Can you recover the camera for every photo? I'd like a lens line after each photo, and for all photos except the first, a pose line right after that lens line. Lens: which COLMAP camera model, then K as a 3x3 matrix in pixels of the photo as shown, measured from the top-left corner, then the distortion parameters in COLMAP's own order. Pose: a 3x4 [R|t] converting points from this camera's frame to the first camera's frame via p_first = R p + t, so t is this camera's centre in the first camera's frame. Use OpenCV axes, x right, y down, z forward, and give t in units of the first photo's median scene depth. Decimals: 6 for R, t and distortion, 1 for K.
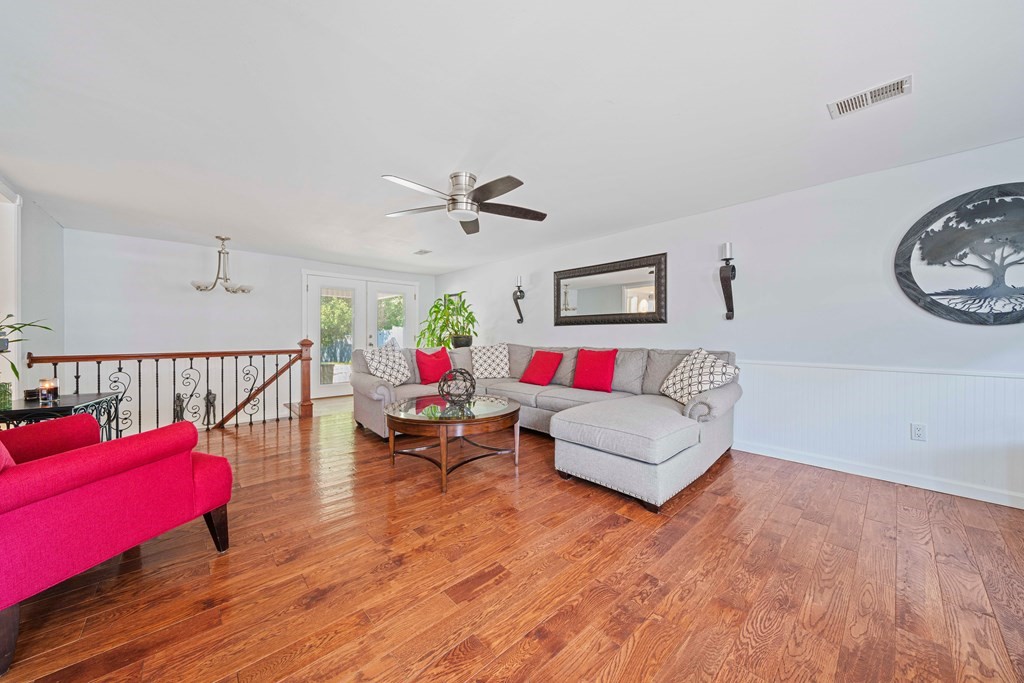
lens RADIAL K [[353.5, 0, 510.2], [0, 353.5, 336.6], [0, 0, 1]] dist [-0.002361, -0.000085]
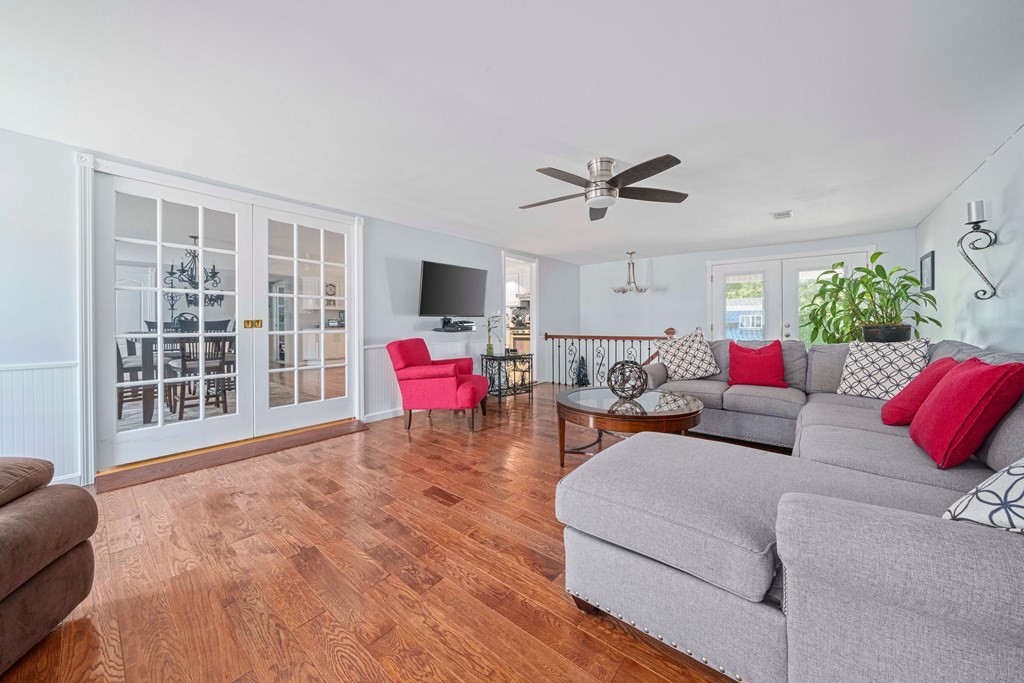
lens RADIAL K [[363.4, 0, 529.2], [0, 363.4, 324.4], [0, 0, 1]] dist [-0.001151, -0.000099]
pose [[0.156014, -0.000079, -0.987755, 1.307752], [-0.001442, 0.999999, -0.000308, -0.007799], [0.987754, 0.001473, 0.156014, 1.017293]]
